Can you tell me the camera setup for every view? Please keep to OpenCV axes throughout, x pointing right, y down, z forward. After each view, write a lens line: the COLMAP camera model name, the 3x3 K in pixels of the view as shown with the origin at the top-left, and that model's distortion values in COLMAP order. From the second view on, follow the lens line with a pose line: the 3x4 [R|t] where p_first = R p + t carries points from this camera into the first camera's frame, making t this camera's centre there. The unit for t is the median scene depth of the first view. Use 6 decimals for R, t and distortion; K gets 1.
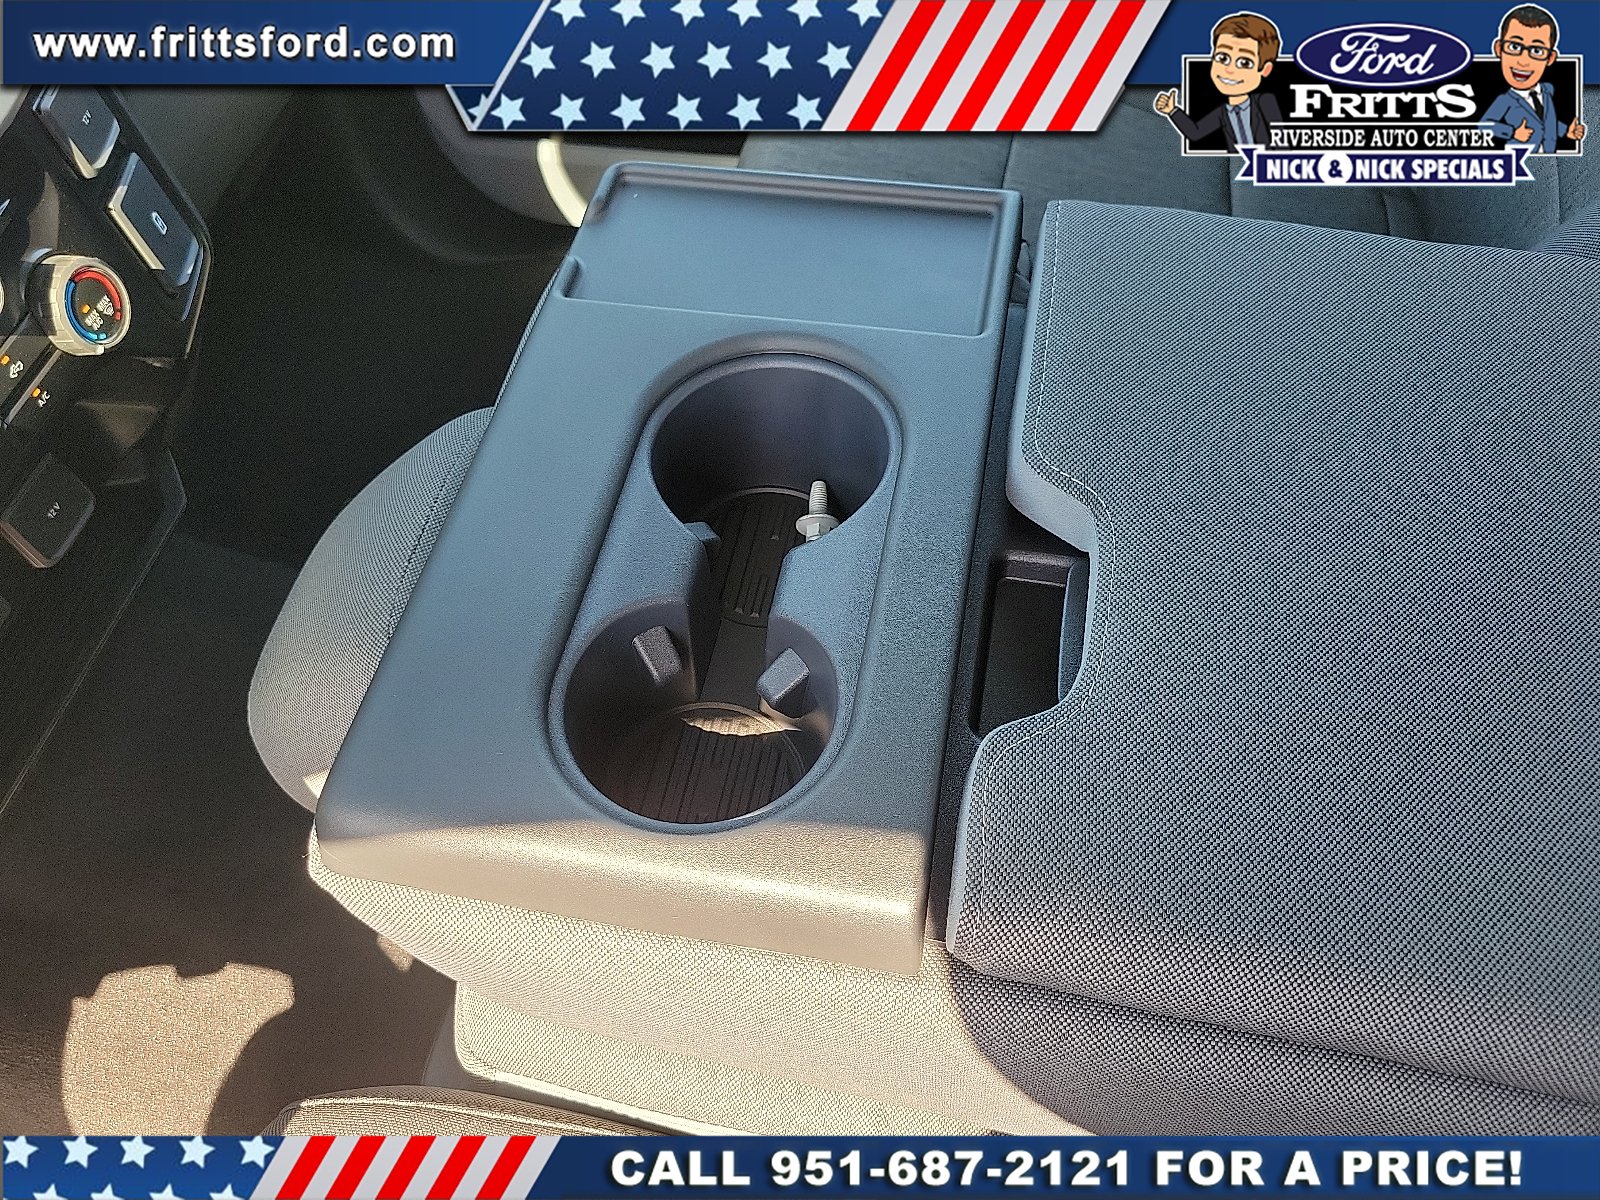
lens RADIAL K [[1225.9, 0, 783.6], [0, 1225.9, 599.6], [0, 0, 1]] dist [0.006620, -0.006063]
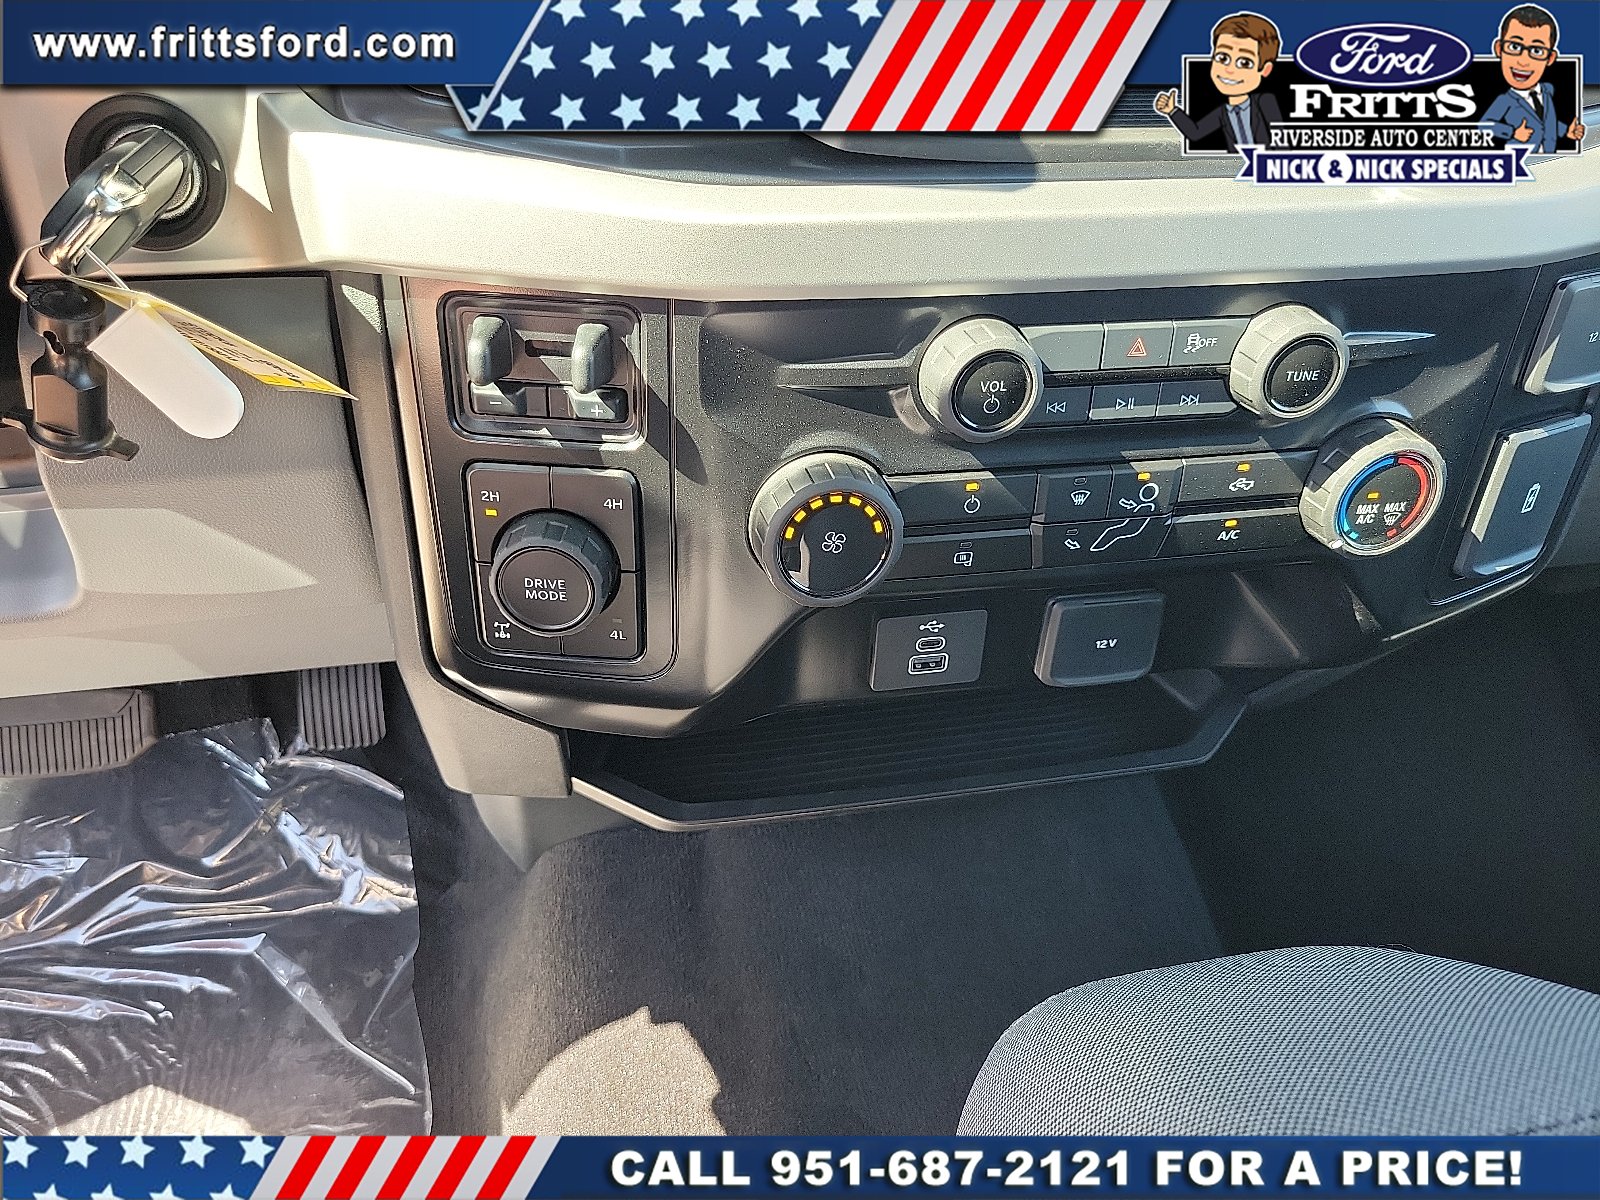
lens RADIAL K [[1225.9, 0, 783.6], [0, 1225.9, 599.6], [0, 0, 1]] dist [0.006620, -0.006063]
pose [[0.398432, 0.630776, -0.665863, -0.193305], [-0.797310, 0.597047, 0.088500, 0.005616], [0.453375, 0.495638, 0.740806, 0.348595]]
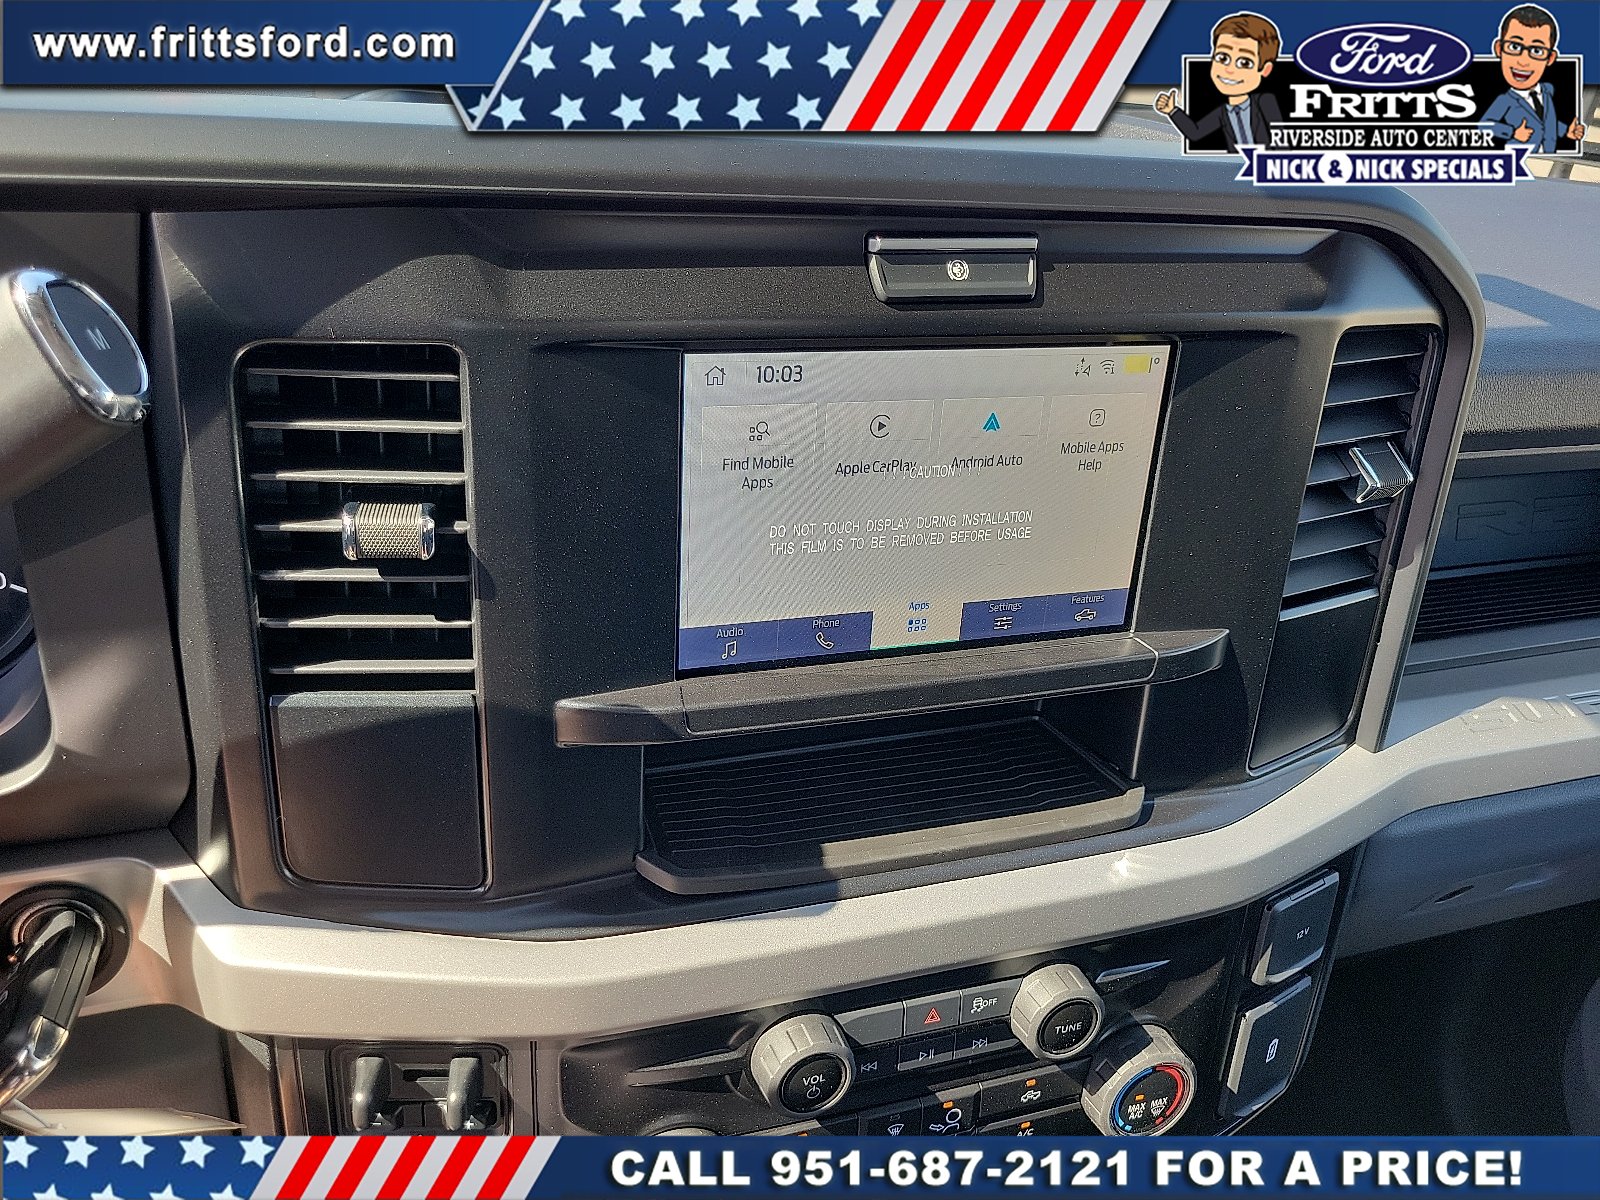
lens RADIAL K [[1212.1, 0, 770.6], [0, 1212.1, 609.0], [0, 0, 1]] dist [0.029308, -0.007410]
pose [[0.504569, 0.497913, -0.705331, -0.271017], [-0.768018, 0.632053, -0.103229, -0.165143], [0.394408, 0.593794, 0.701321, 0.125282]]
